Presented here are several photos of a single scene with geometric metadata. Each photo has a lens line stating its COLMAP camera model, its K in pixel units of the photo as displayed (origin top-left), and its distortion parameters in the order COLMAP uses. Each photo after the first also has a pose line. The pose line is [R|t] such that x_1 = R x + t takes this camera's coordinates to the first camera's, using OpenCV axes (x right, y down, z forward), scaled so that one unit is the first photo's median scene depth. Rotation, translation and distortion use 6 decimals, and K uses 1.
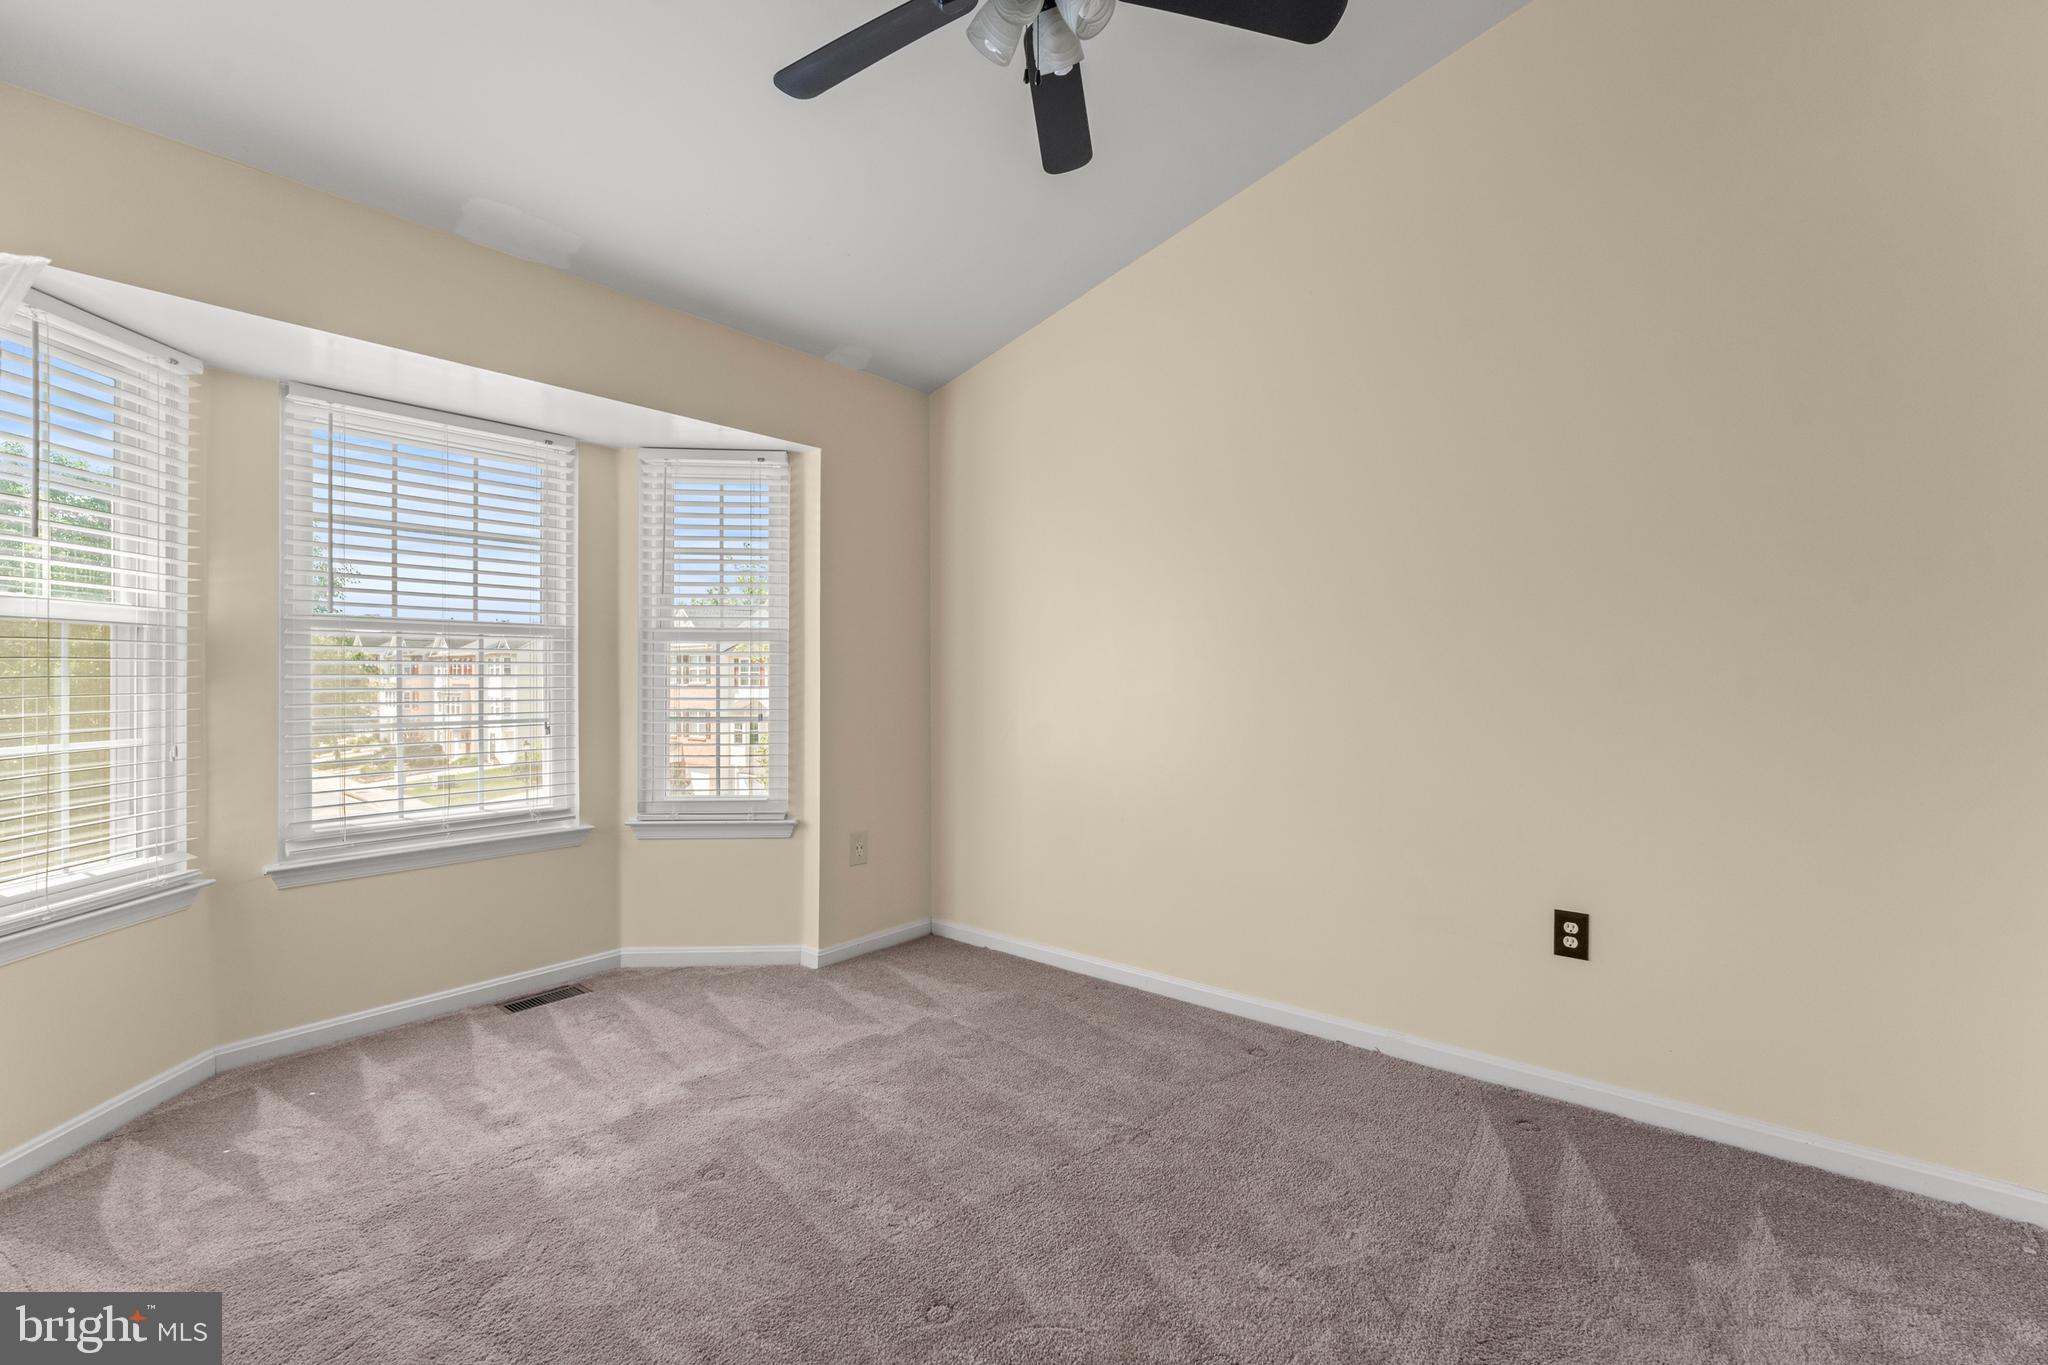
lens RADIAL K [[911.1, 0, 1025.3], [0, 911.1, 686.7], [0, 0, 1]] dist [0.006350, -0.003696]
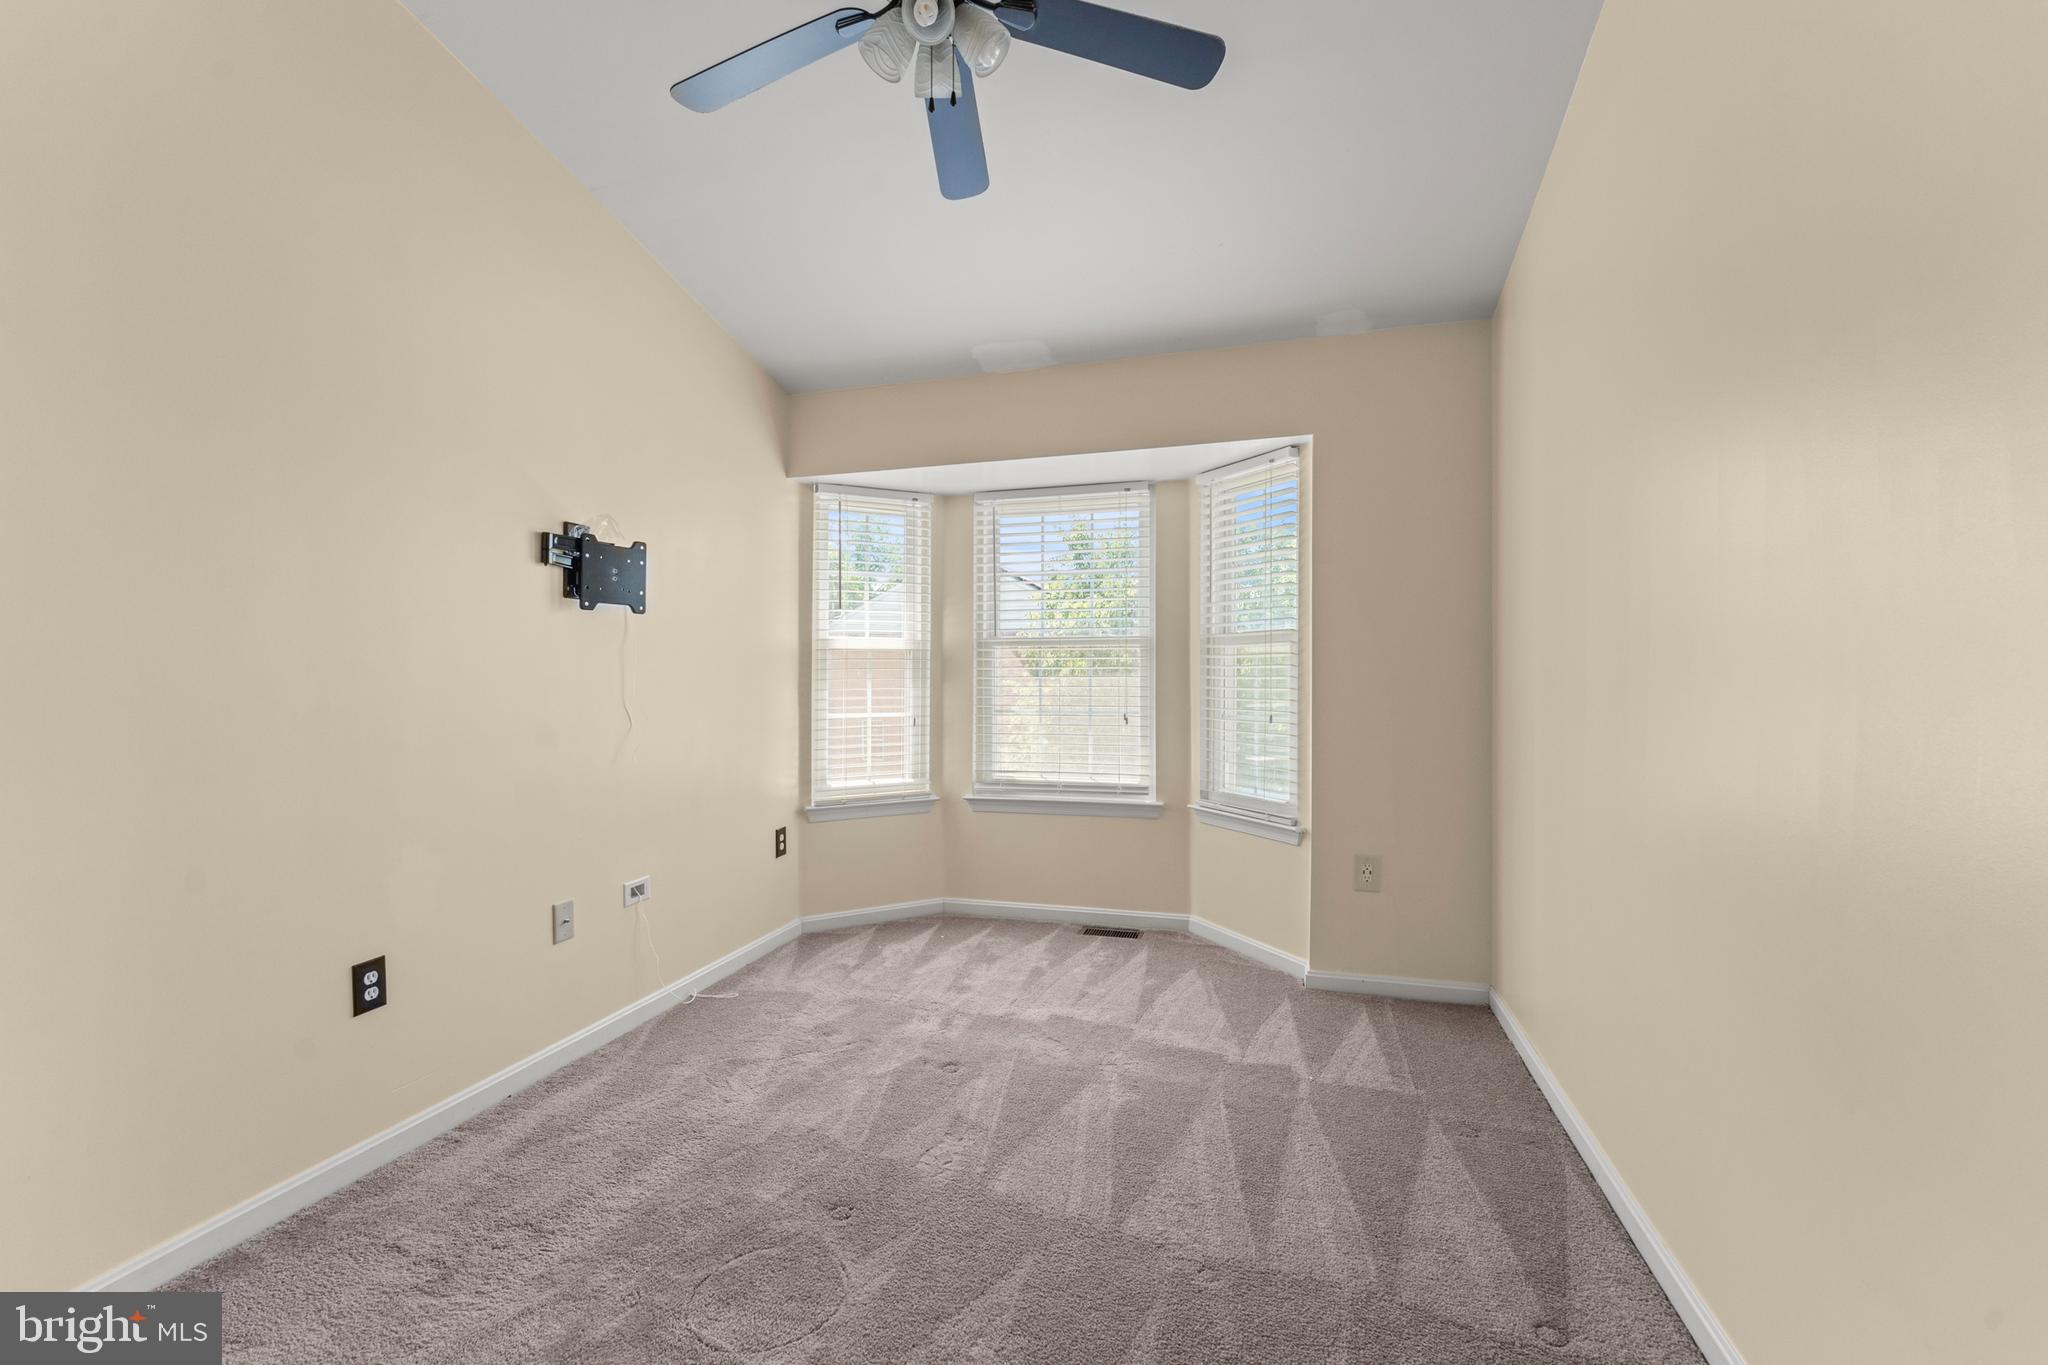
lens RADIAL K [[911.1, 0, 1023.8], [0, 911.1, 681.8], [0, 0, 1]] dist [0.006350, -0.003696]
pose [[0.361006, 0.006231, -0.932543, 0.644283], [-0.007655, 0.999964, 0.003718, -0.010519], [0.932532, 0.005796, 0.361041, 0.457794]]
